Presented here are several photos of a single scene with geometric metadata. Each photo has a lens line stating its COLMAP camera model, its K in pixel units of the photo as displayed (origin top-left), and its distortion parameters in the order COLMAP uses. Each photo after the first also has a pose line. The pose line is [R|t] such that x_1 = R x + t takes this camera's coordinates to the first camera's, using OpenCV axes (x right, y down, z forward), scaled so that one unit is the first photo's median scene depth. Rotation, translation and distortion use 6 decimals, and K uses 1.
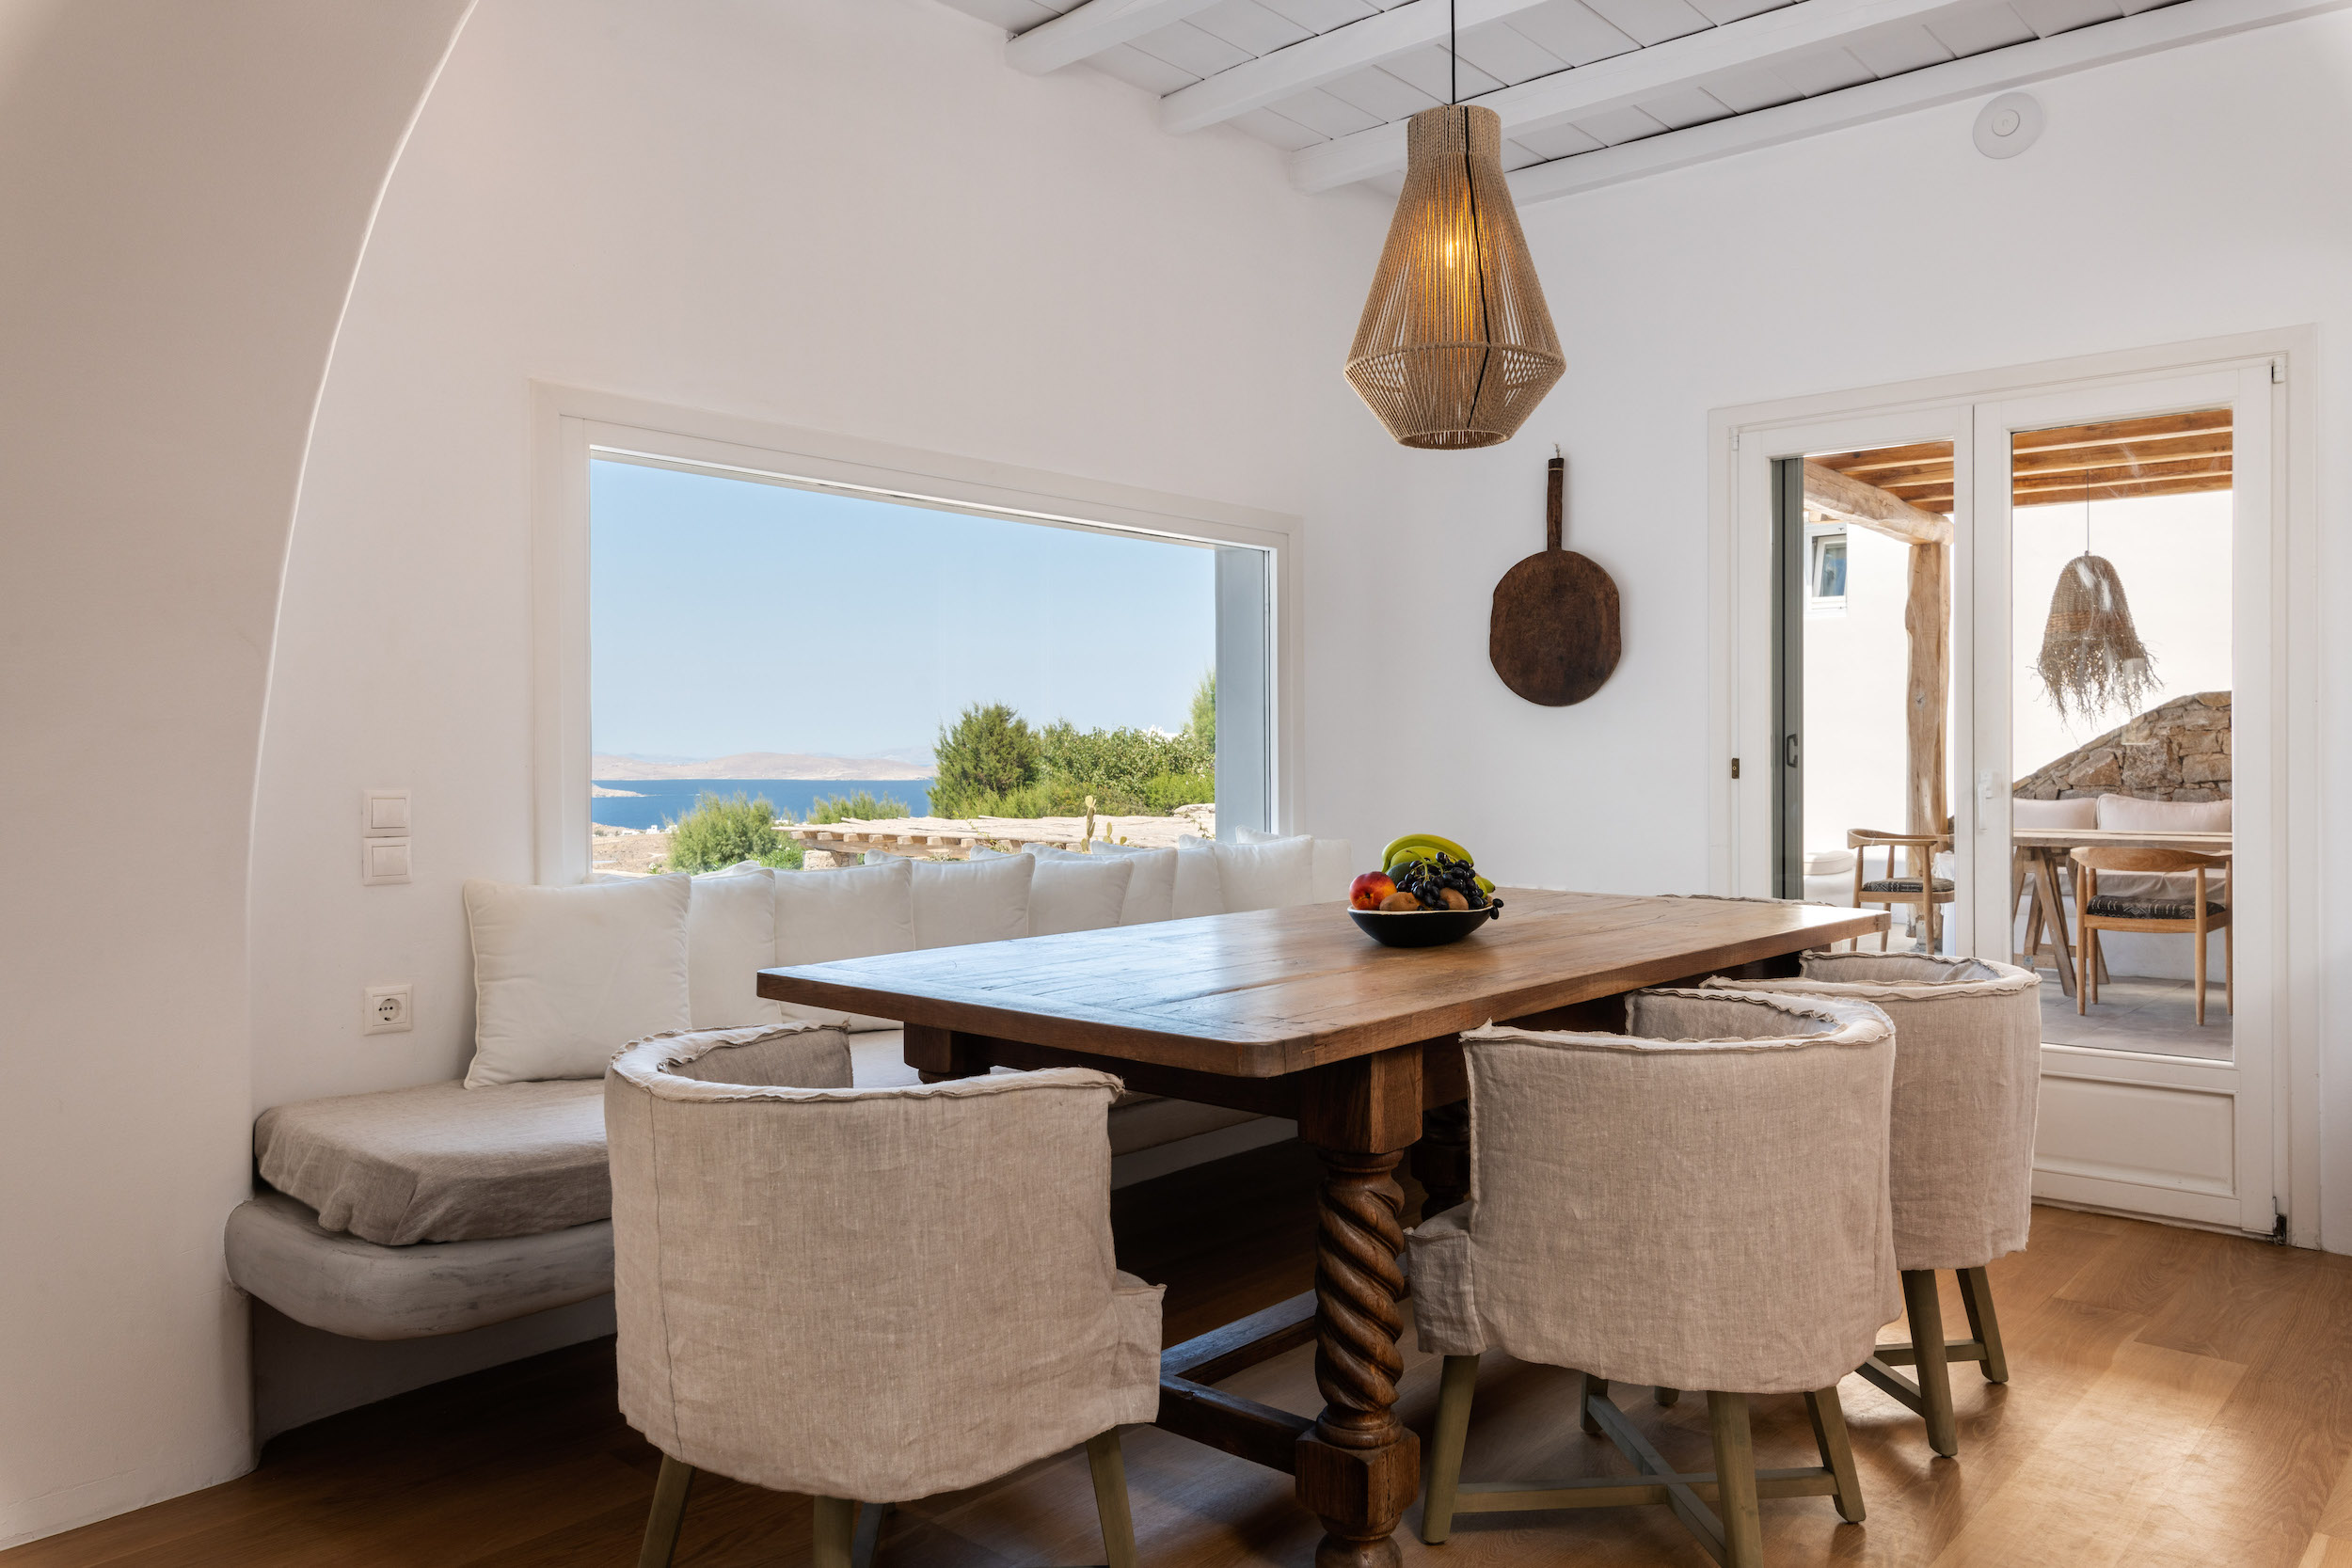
lens RADIAL K [[1647.6, 0, 1172.8], [0, 1647.6, 766.9], [0, 0, 1]] dist [-0.005554, 0.001971]
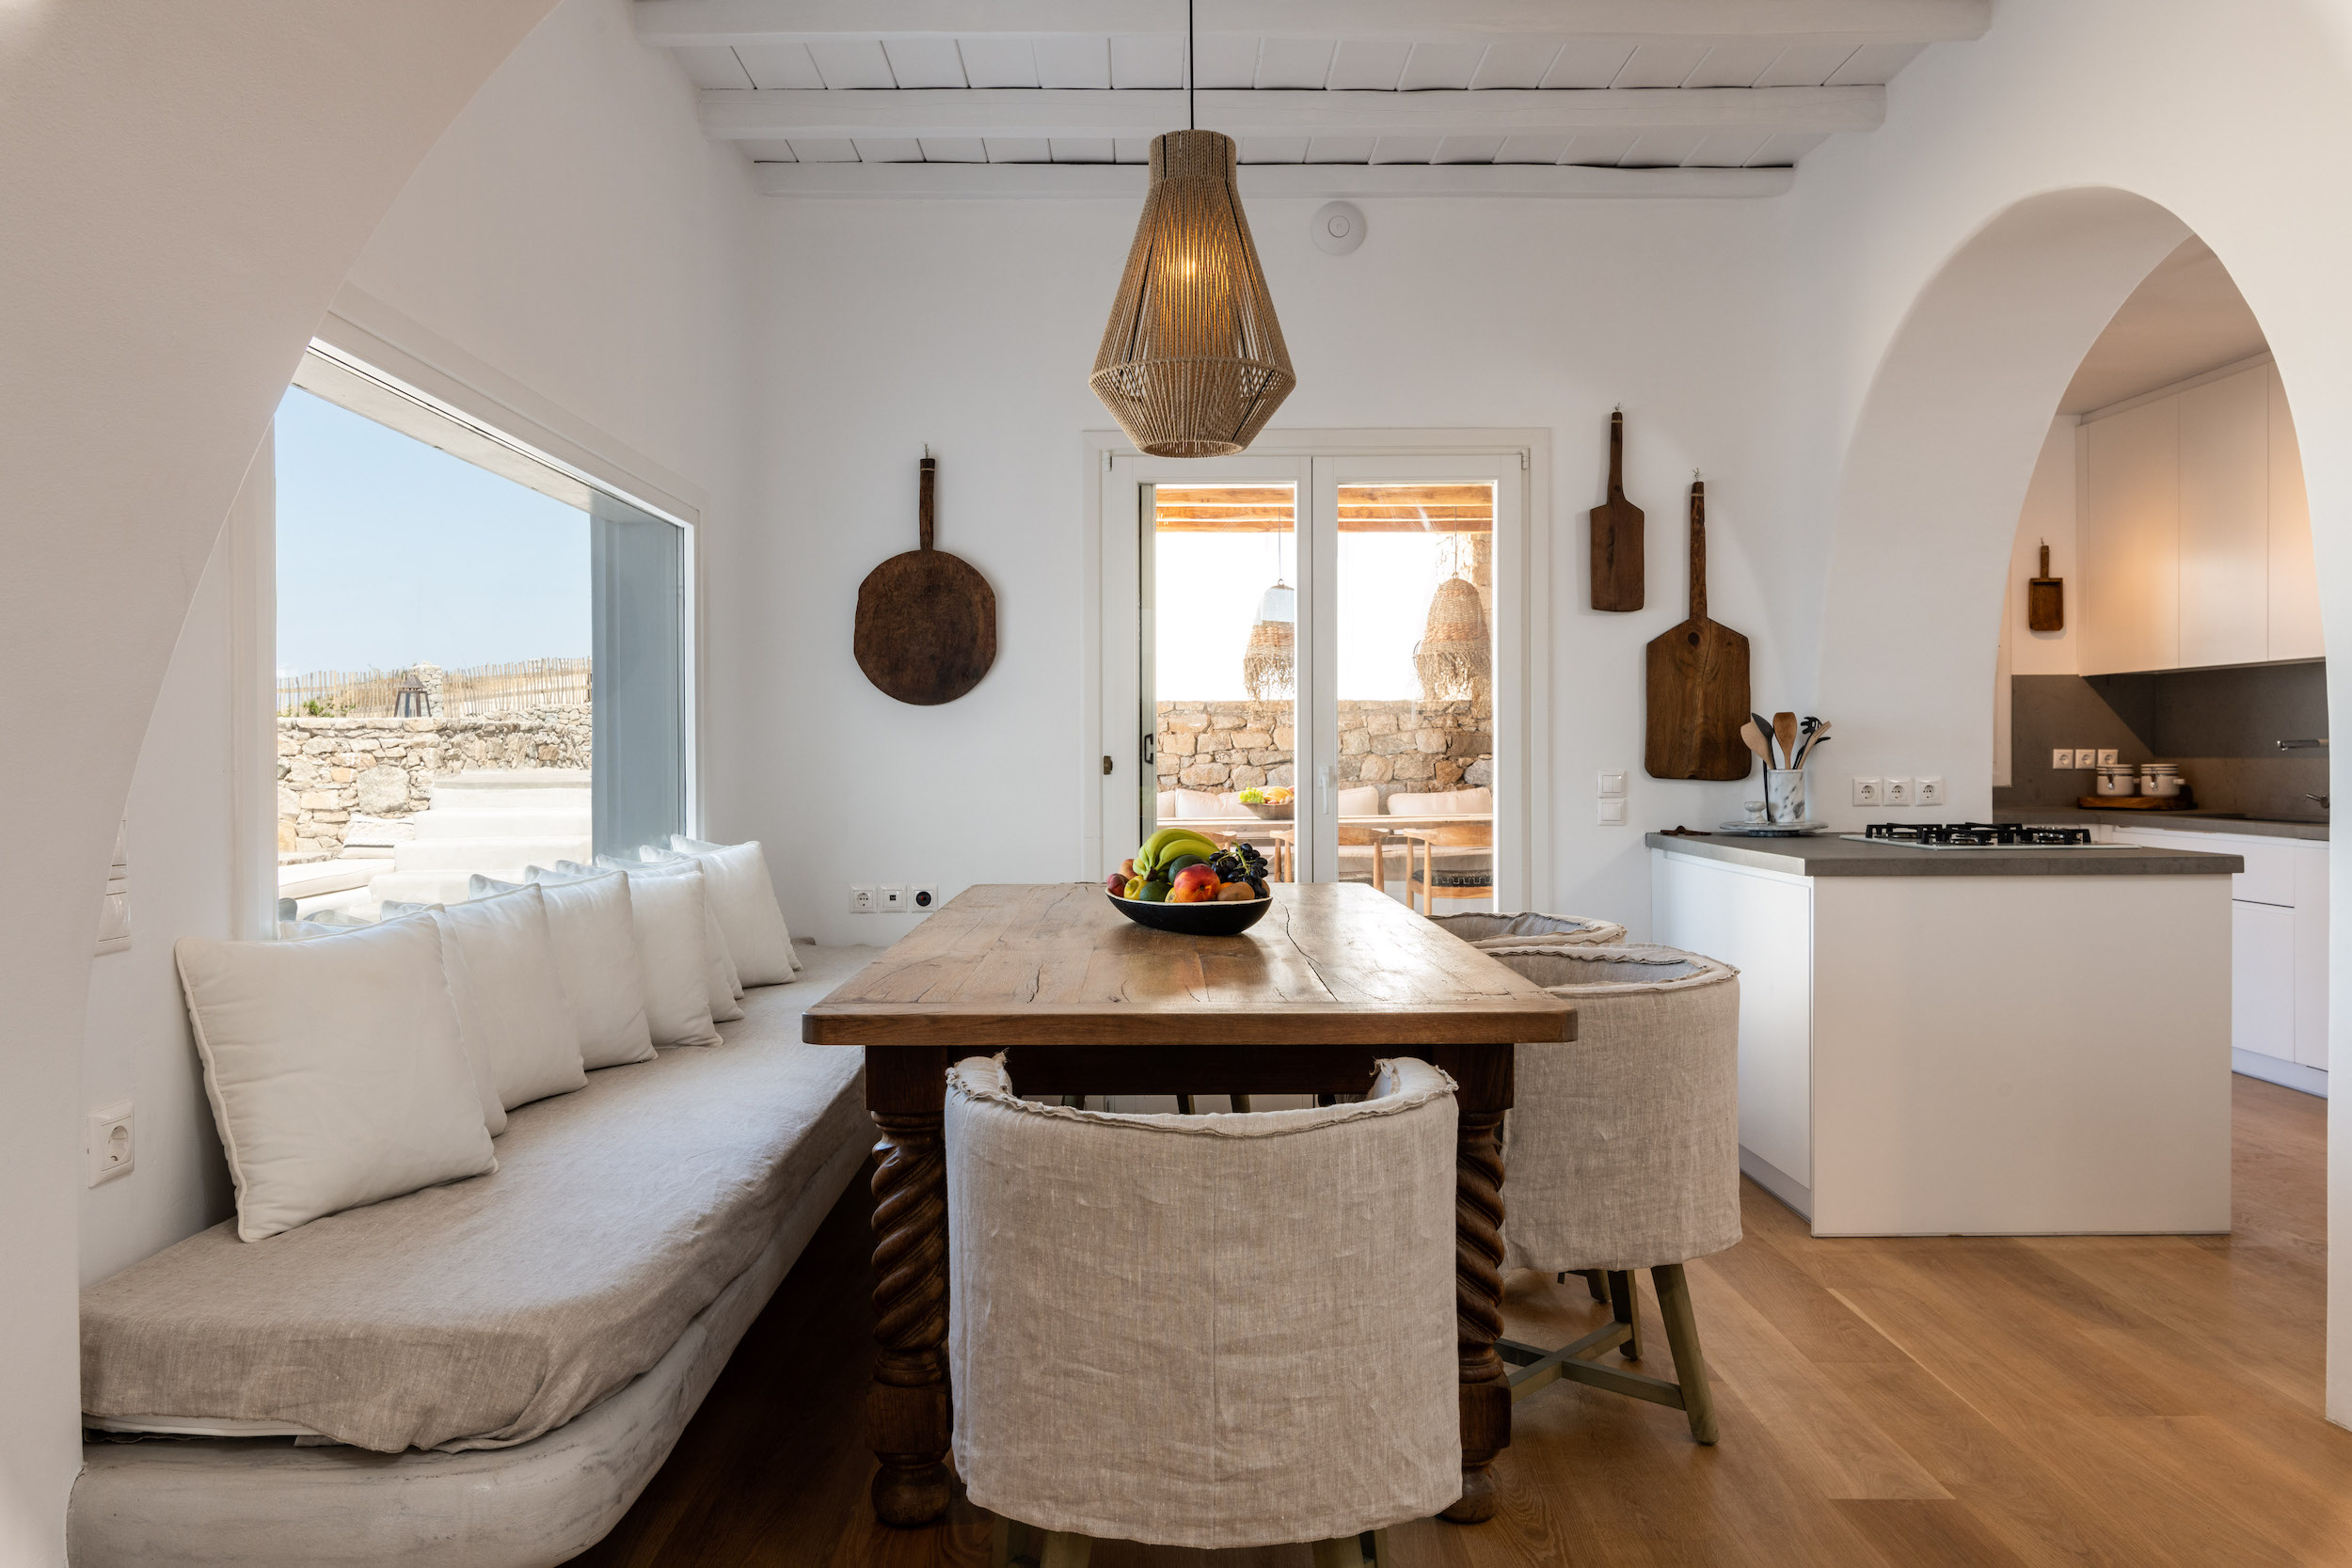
lens RADIAL K [[1700.6, 0, 1165.3], [0, 1700.6, 769.3], [0, 0, 1]] dist [-0.014334, 0.002334]
pose [[0.752800, -0.008480, 0.658195, -0.747821], [0.009058, 0.999956, 0.002523, 0.002116], [-0.658187, 0.004062, 0.752843, 0.272419]]
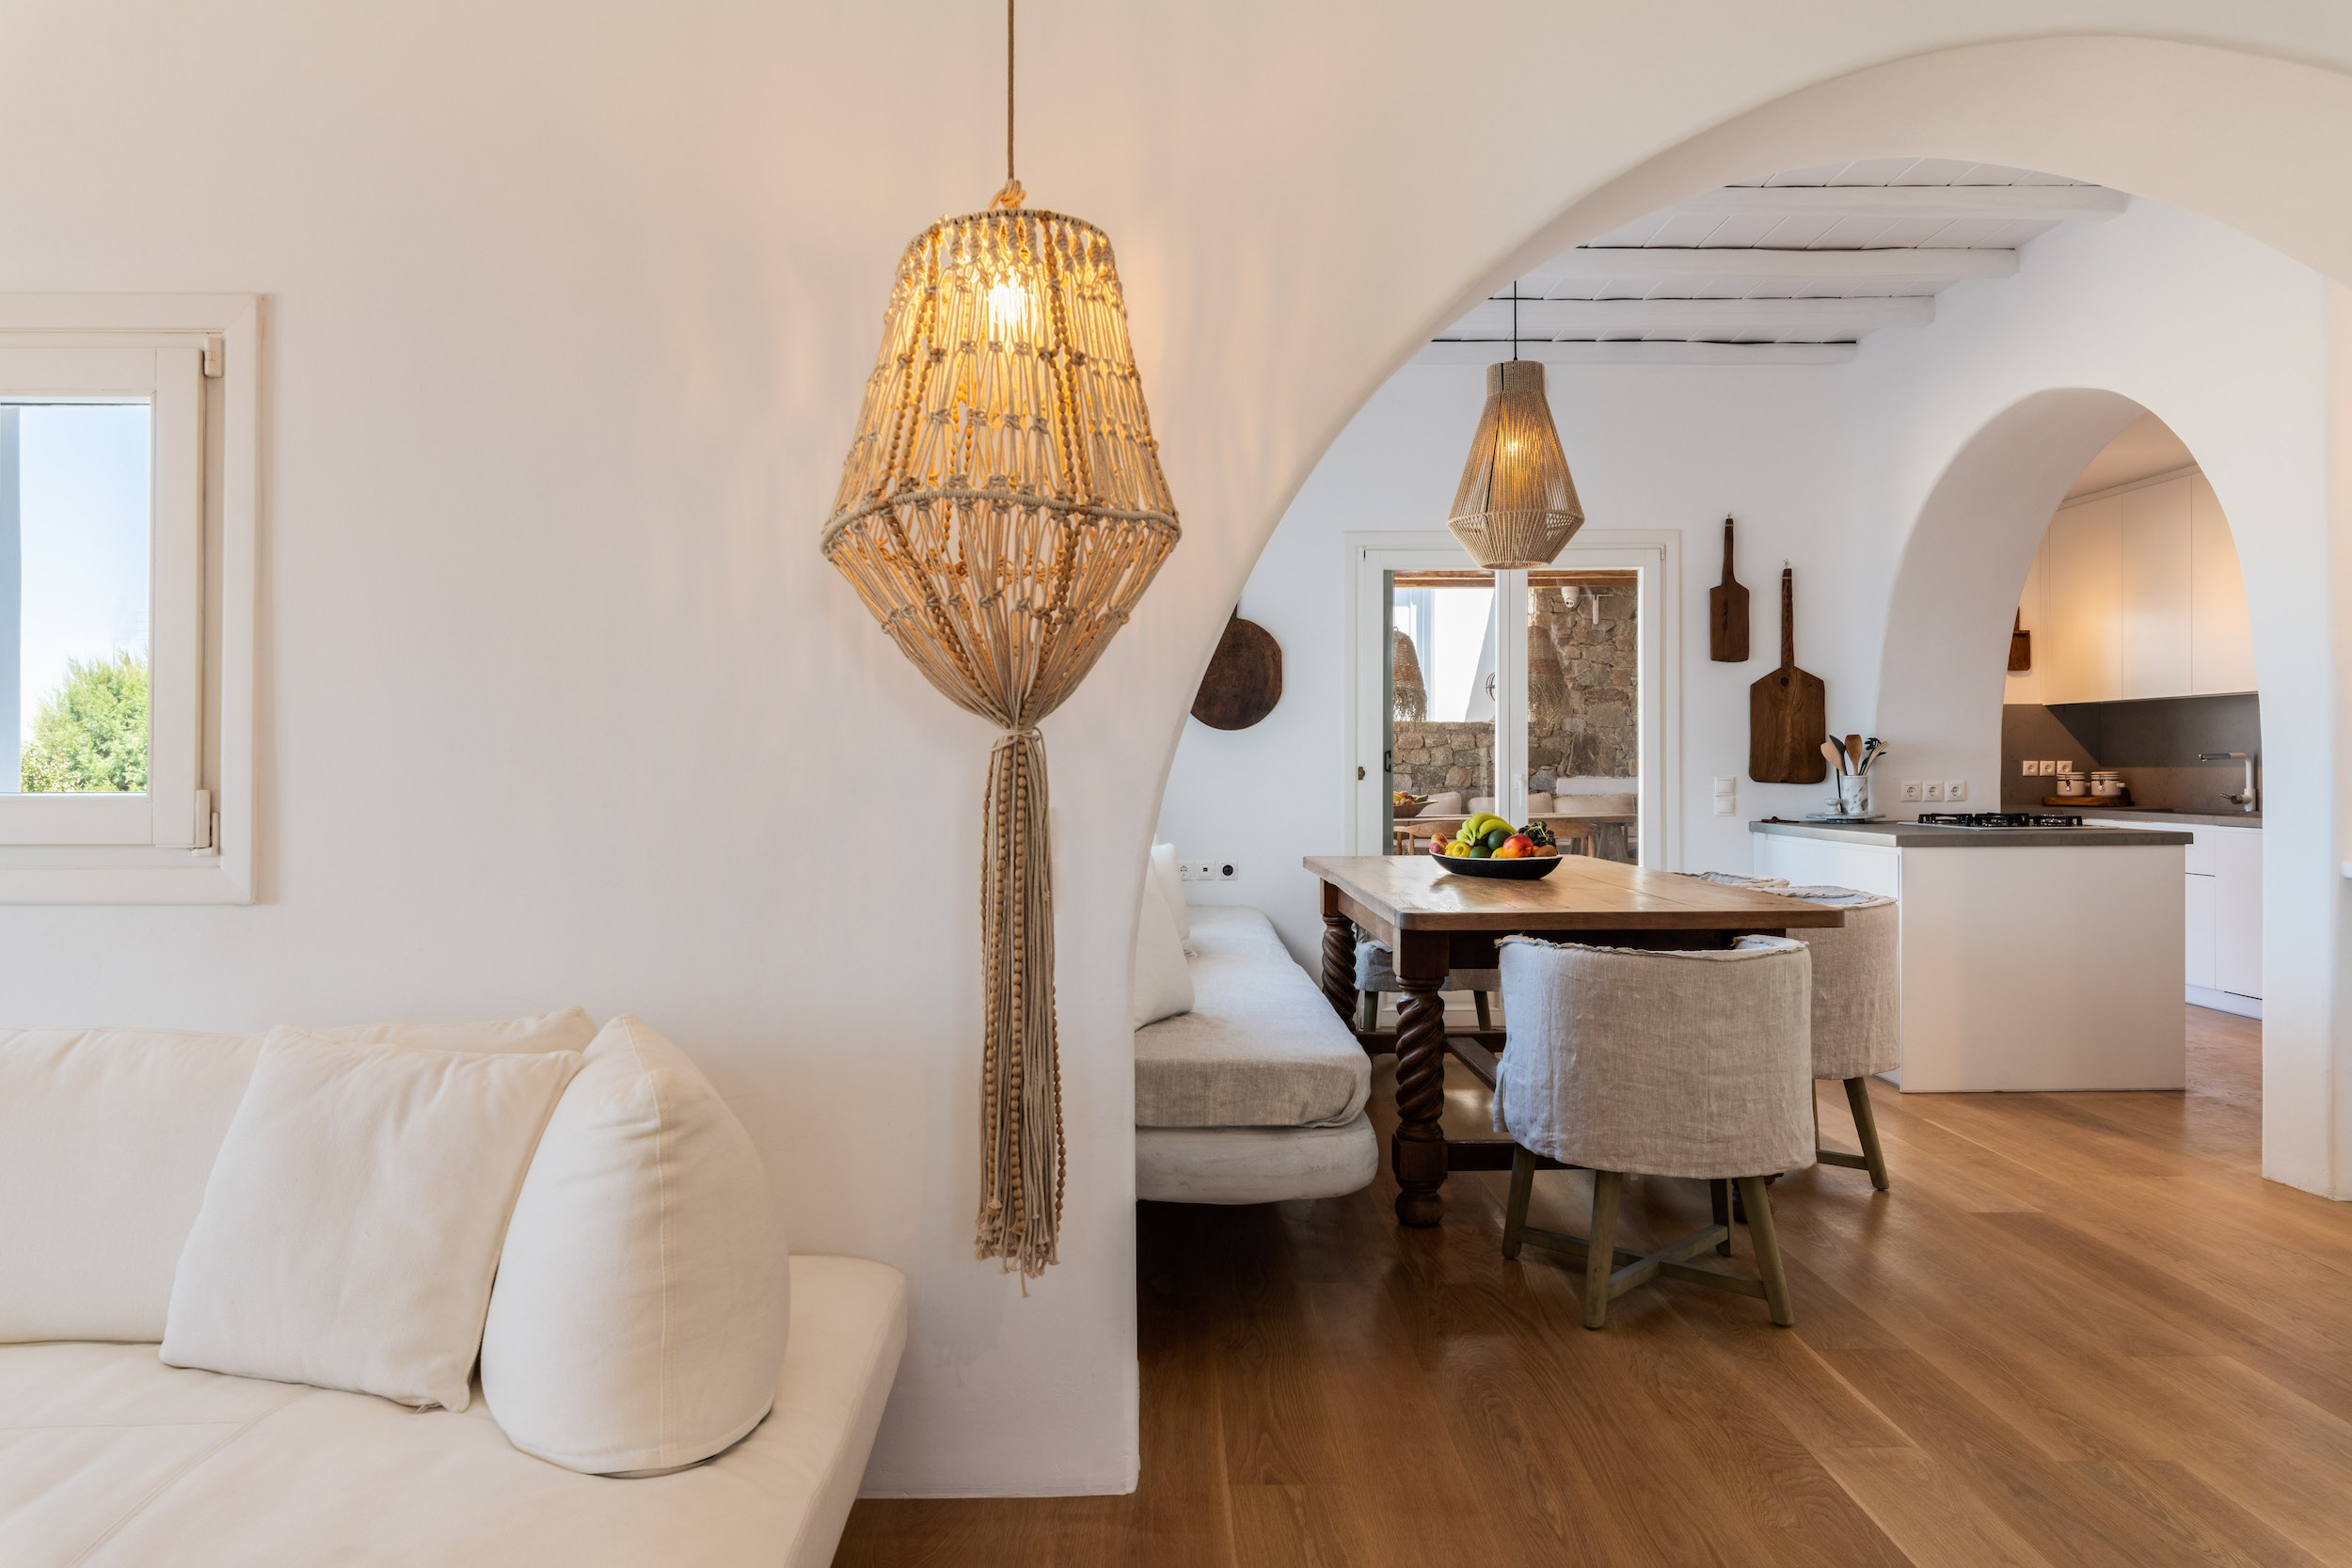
lens RADIAL K [[1507.5, 0, 1178.0], [0, 1507.5, 774.2], [0, 0, 1]] dist [-0.011450, -0.001934]
pose [[0.751787, -0.006925, 0.659370, -1.407407], [0.010516, 0.999944, -0.001488, 0.004123], [-0.659322, 0.008053, 0.751818, 0.159963]]
